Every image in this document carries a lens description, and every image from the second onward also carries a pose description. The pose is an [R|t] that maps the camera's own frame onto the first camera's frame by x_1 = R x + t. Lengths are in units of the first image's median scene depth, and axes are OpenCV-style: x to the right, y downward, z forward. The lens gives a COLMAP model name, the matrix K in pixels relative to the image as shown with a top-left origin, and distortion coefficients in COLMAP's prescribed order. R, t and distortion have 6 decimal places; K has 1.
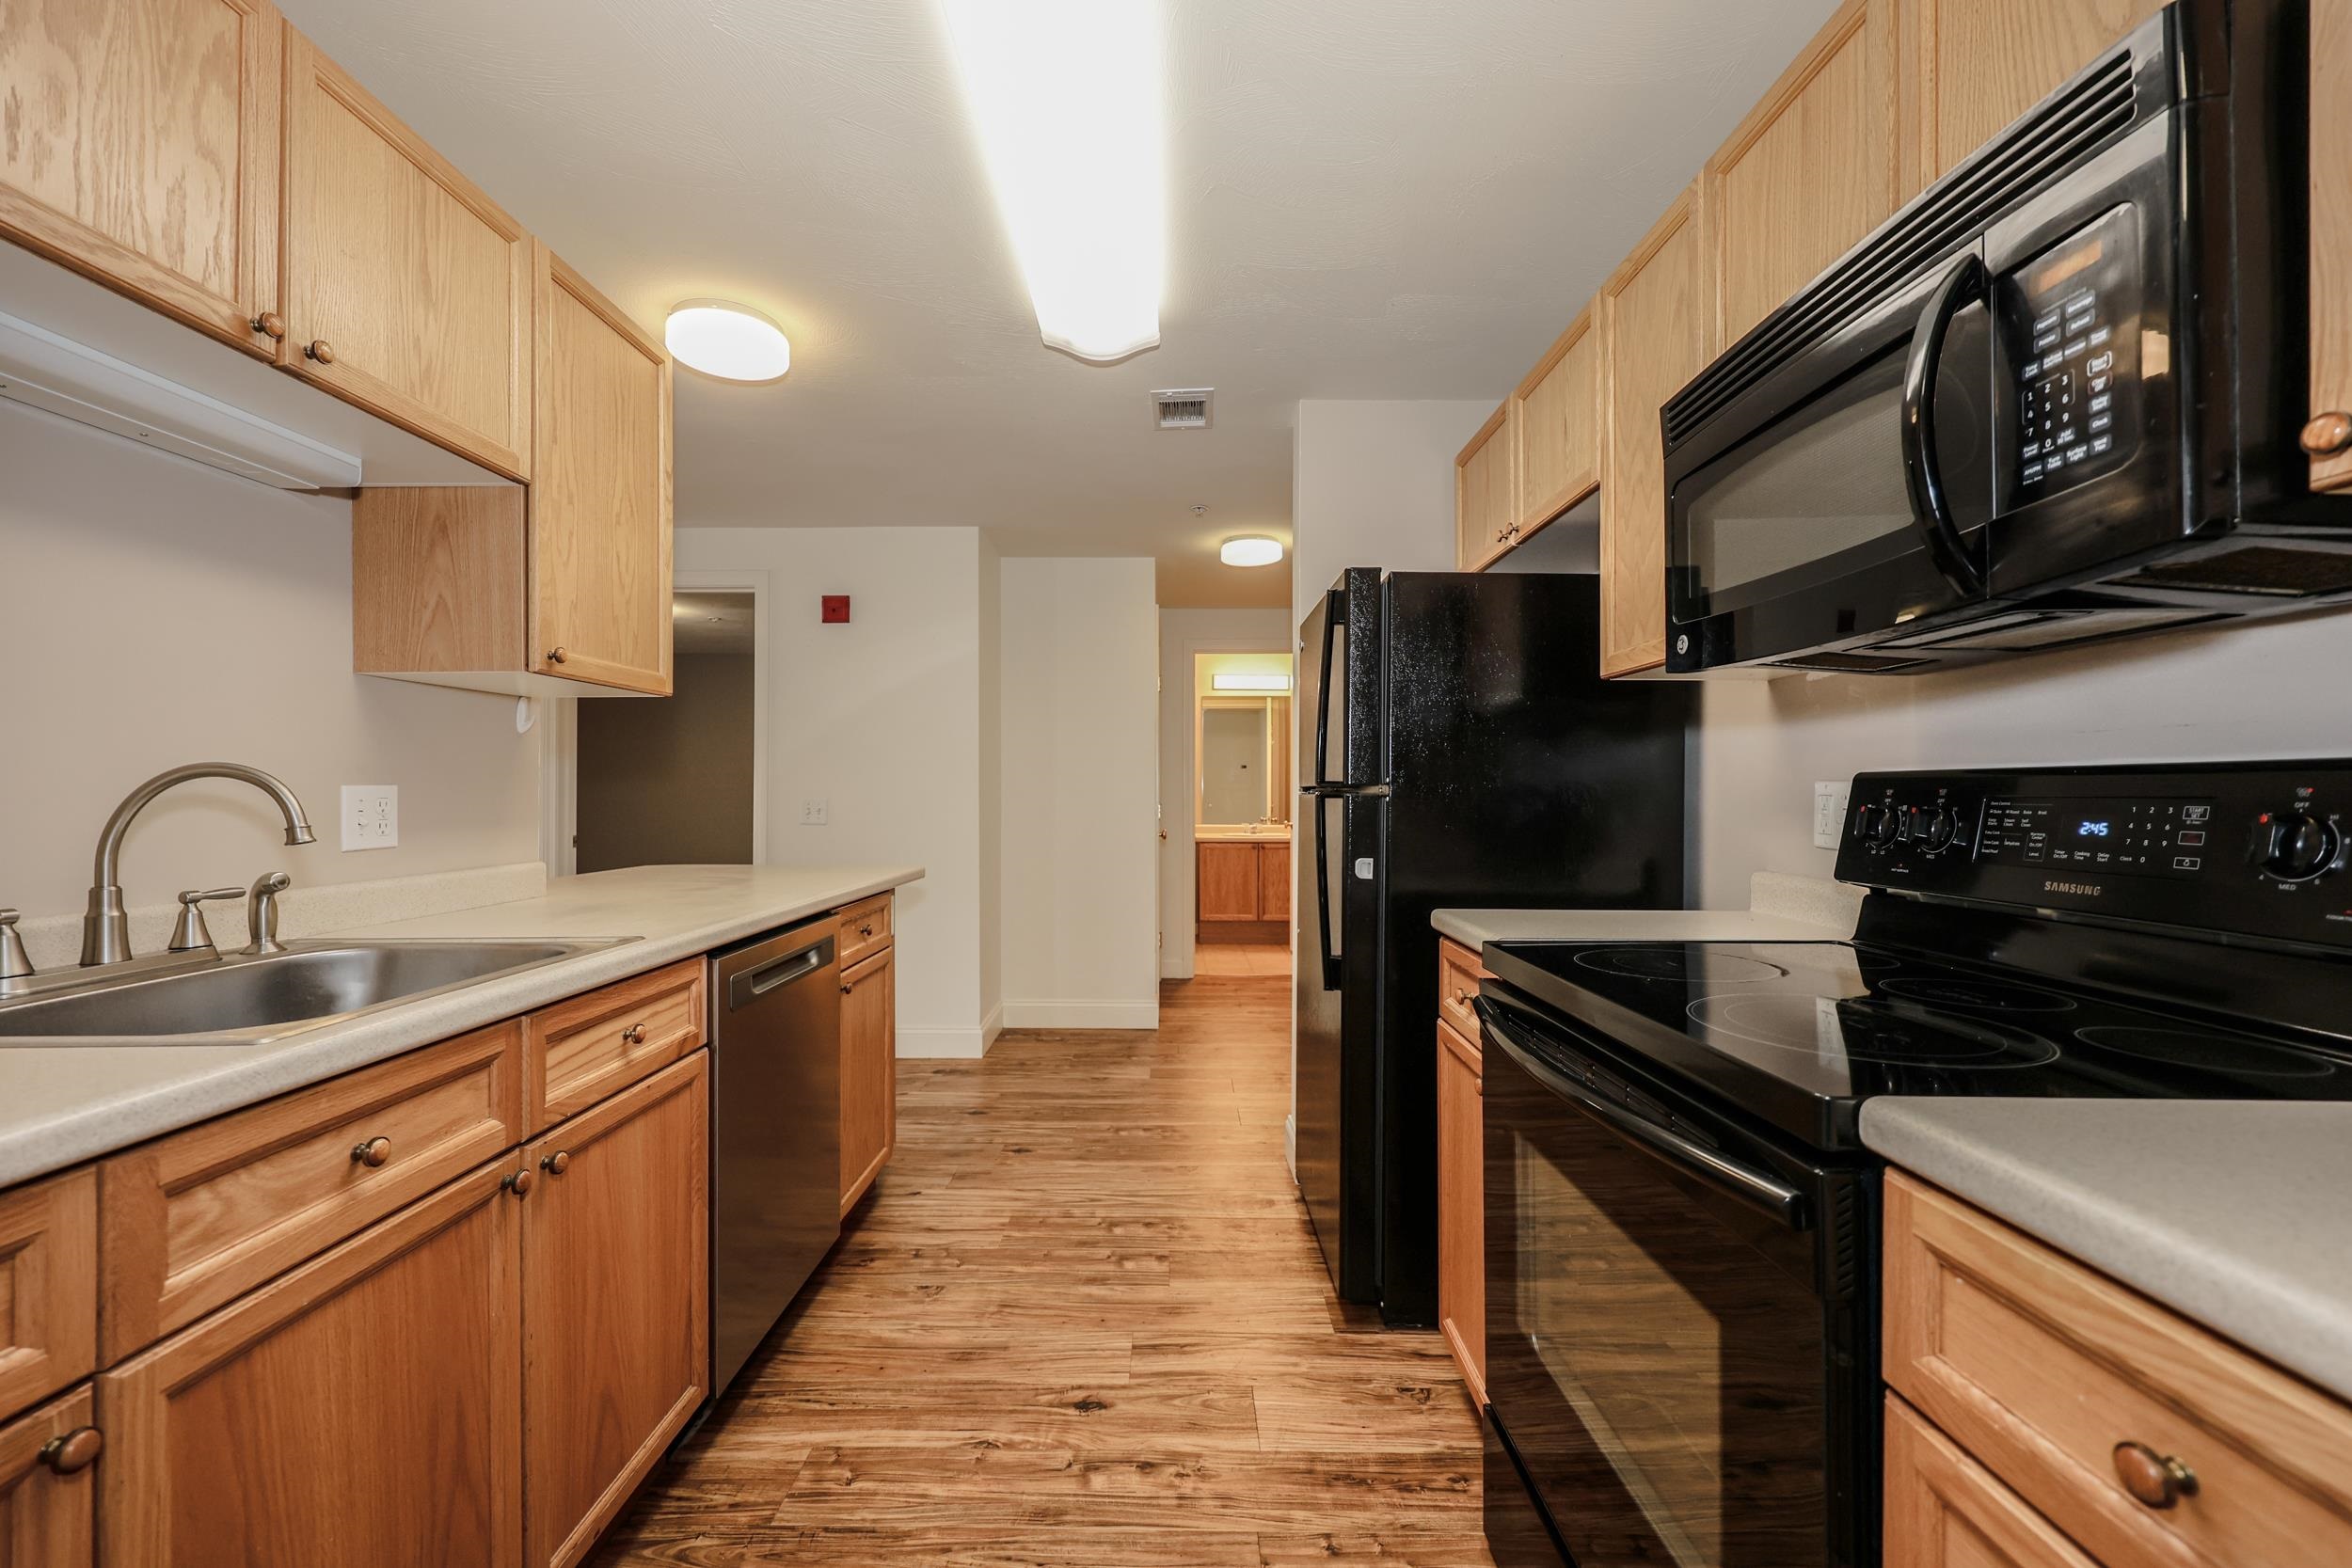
lens RADIAL K [[946.0, 0, 1165.9], [0, 946.0, 787.9], [0, 0, 1]] dist [0.002136, 0.000623]
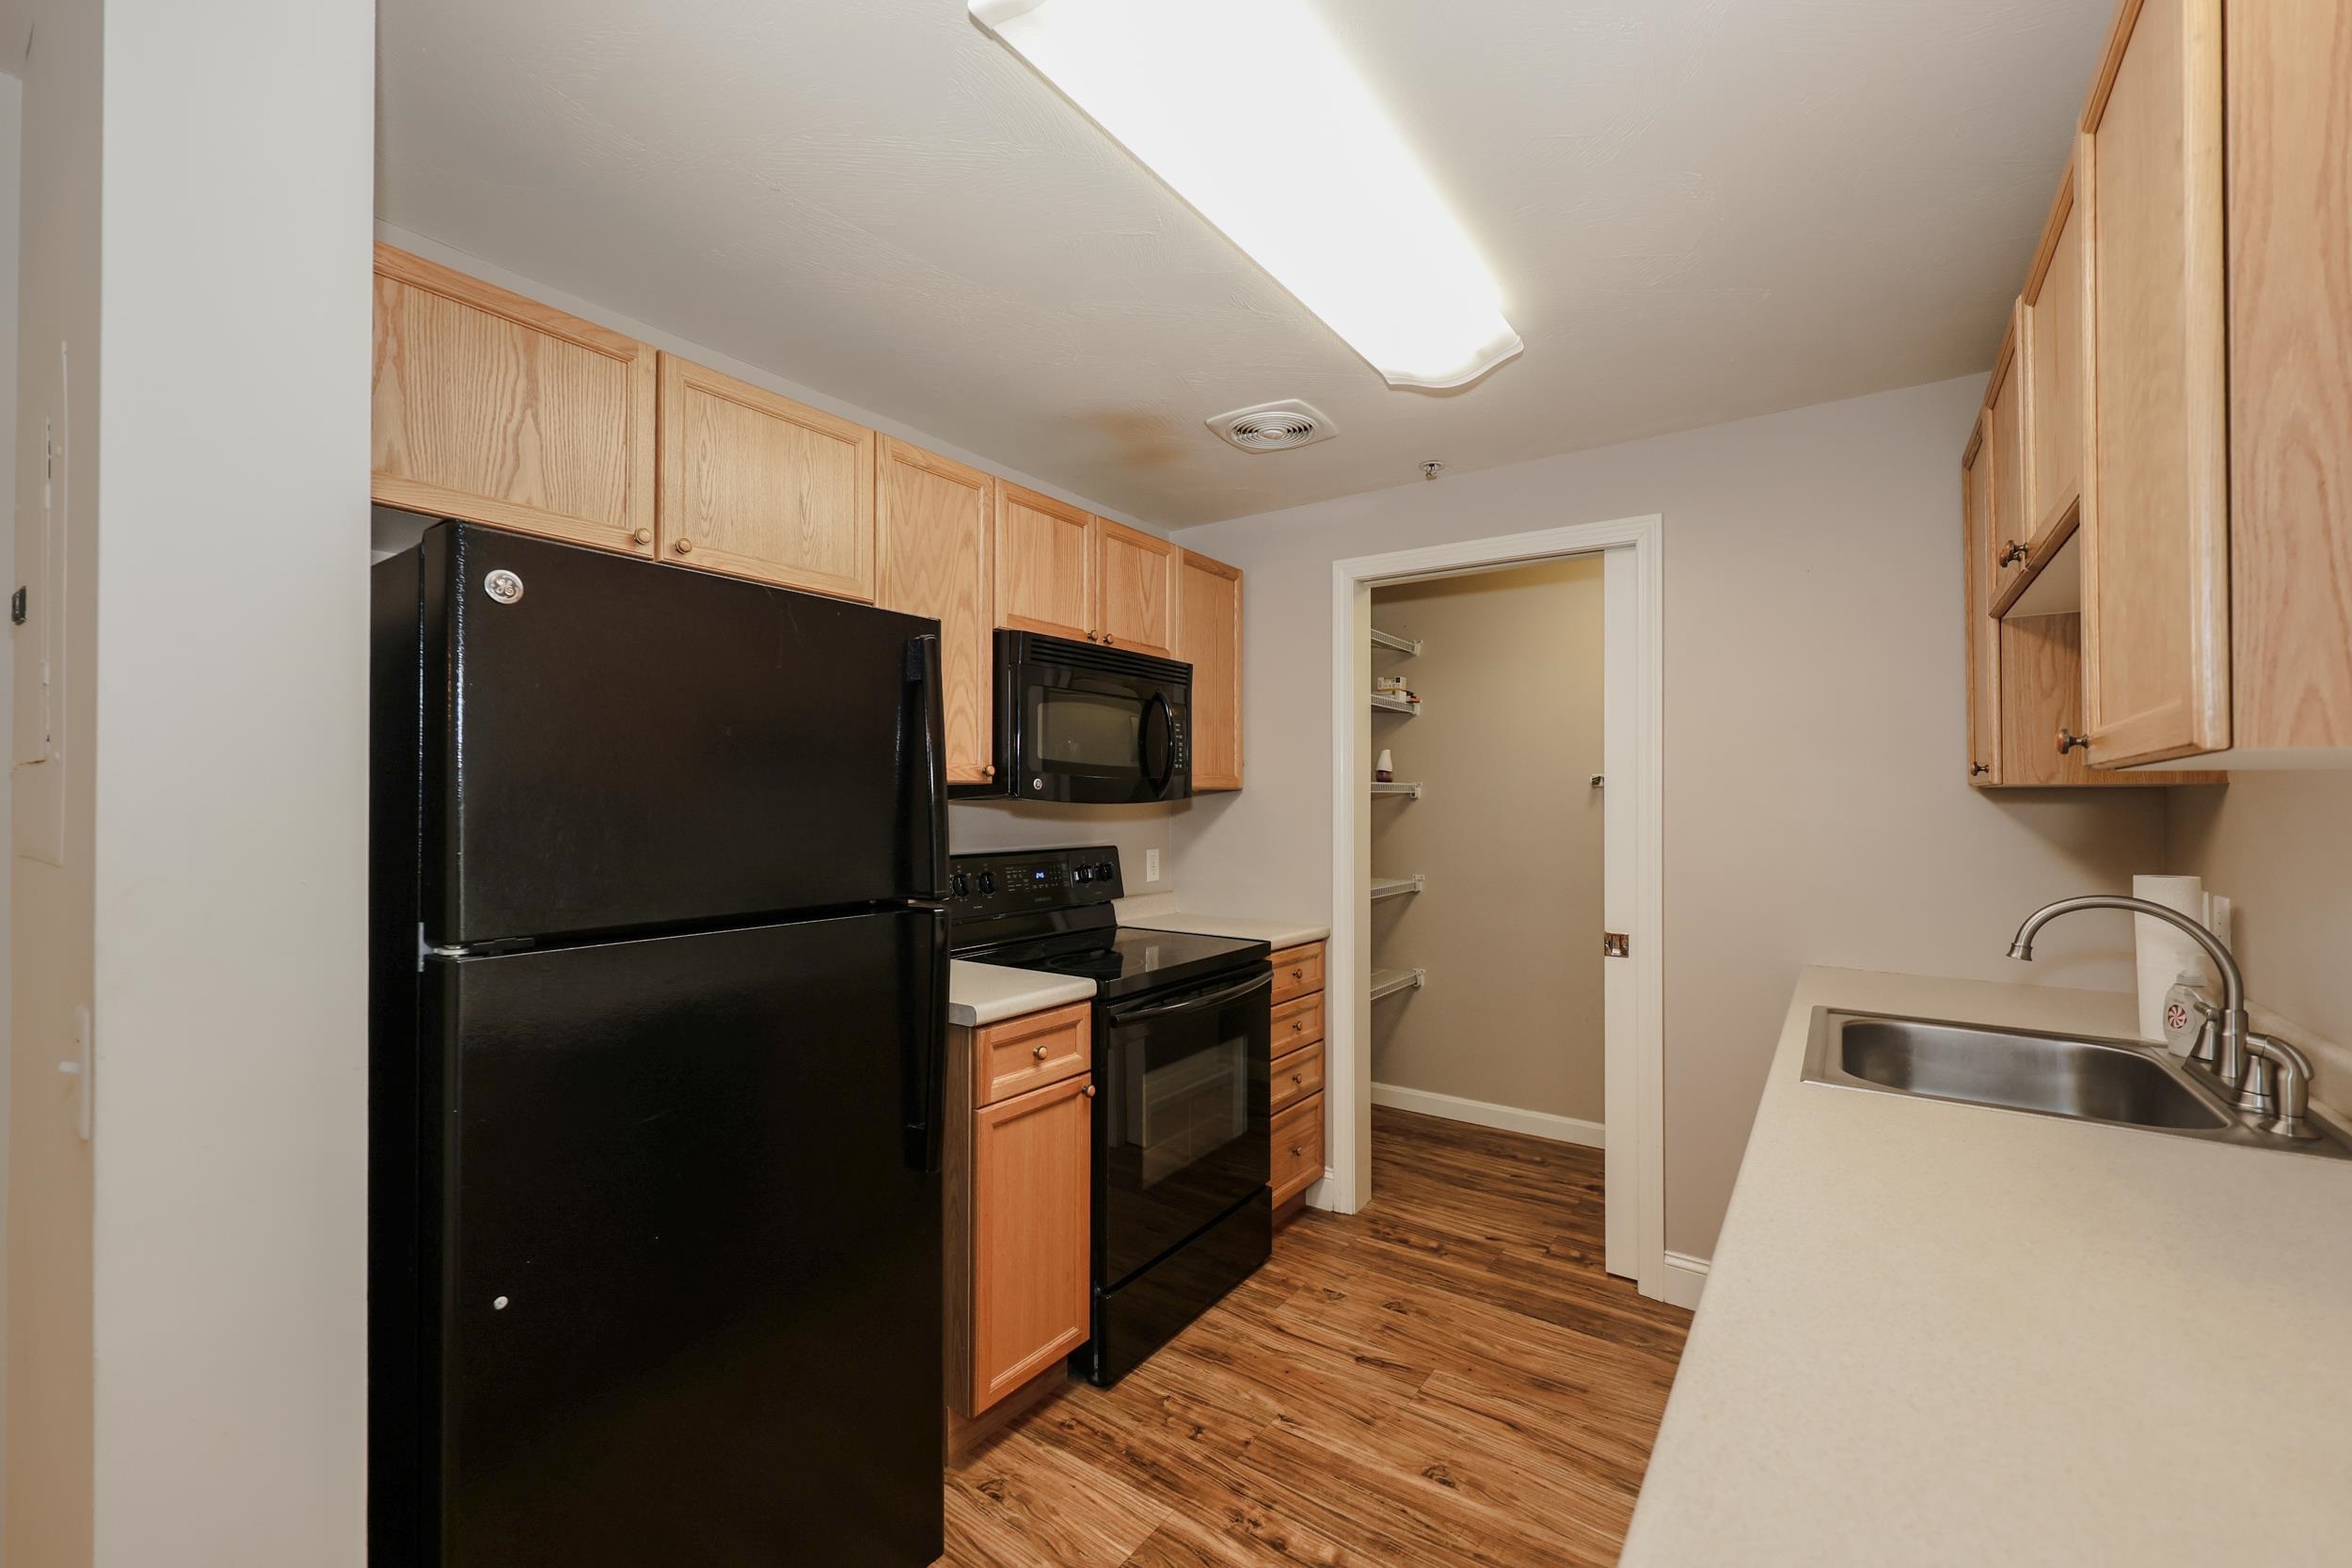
lens RADIAL K [[956.2, 0, 1172.0], [0, 956.2, 788.7], [0, 0, 1]] dist [0.004219, 0.000034]
pose [[-0.818331, 0.006737, 0.574708, -0.543231], [-0.003766, 0.999847, -0.017084, -0.100291], [-0.574735, -0.016145, -0.818180, 1.961554]]
